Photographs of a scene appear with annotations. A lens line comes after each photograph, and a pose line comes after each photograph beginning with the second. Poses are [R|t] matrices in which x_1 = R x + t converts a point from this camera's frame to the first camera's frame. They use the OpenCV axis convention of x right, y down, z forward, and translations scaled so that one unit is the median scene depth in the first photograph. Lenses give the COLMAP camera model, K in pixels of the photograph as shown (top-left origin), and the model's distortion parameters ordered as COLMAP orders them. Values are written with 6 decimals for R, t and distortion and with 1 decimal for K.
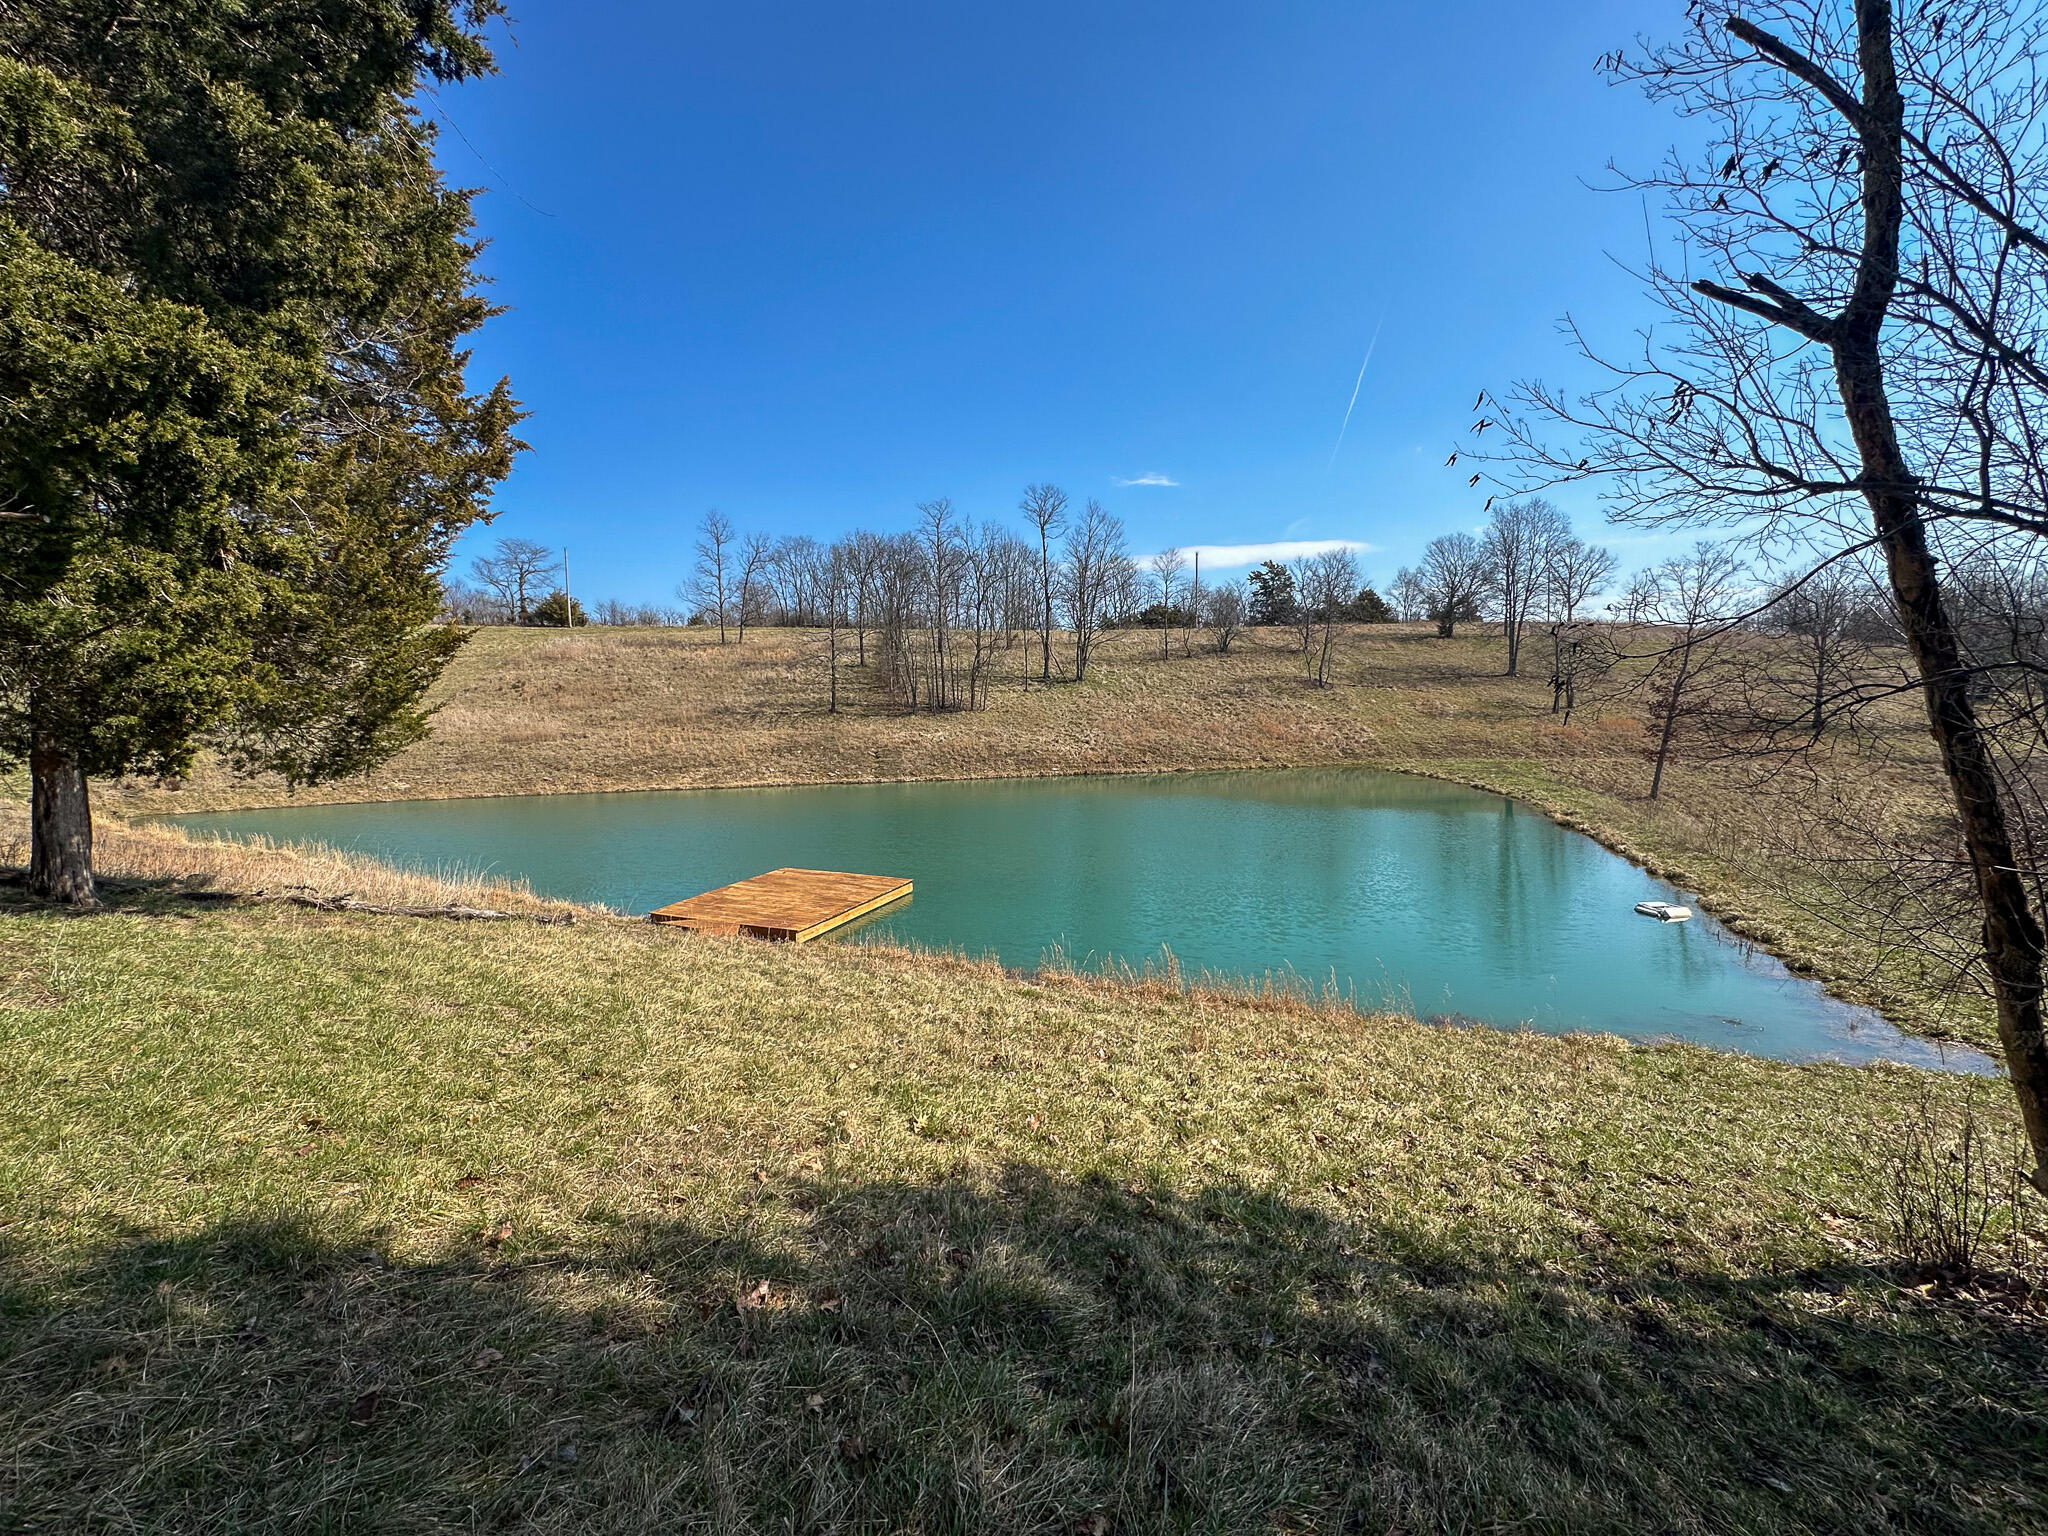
lens RADIAL K [[830.1, 0, 1026.2], [0, 830.1, 766.2], [0, 0, 1]] dist [0.001732, 0.000250]
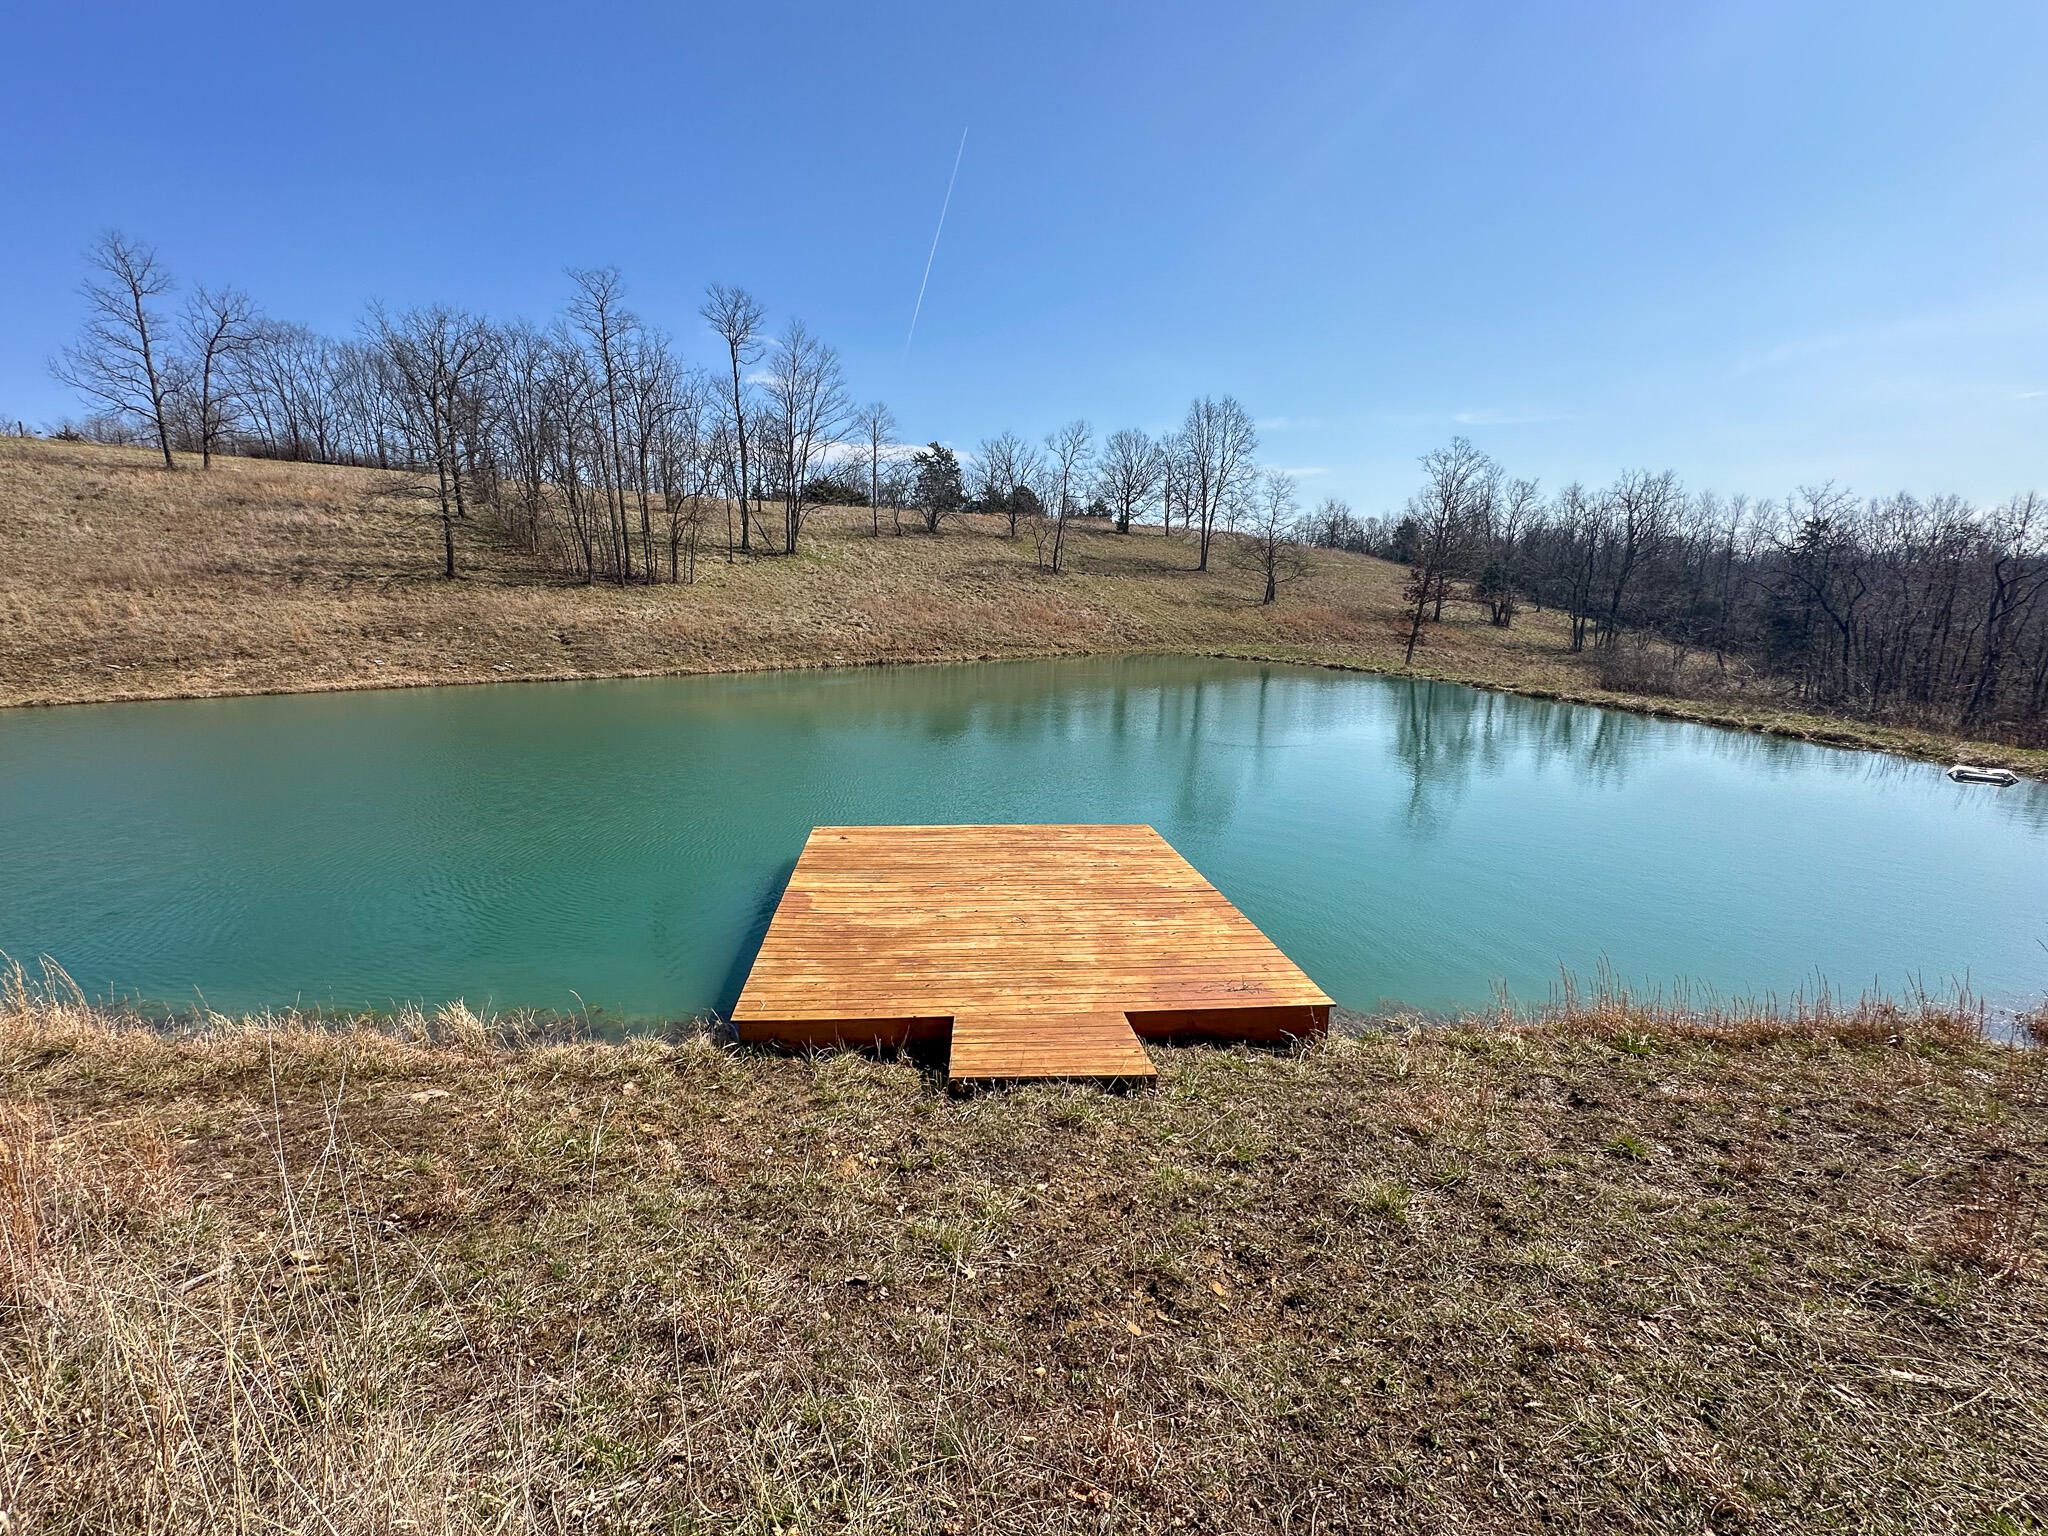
lens RADIAL K [[830.1, 0, 1021.6], [0, 830.1, 765.8], [0, 0, 1]] dist [0.001732, 0.000250]
pose [[0.885866, -0.067962, 0.458937, -0.137574], [0.016728, 0.993248, 0.114798, 0.013841], [-0.463640, -0.094018, 0.881021, 0.191368]]
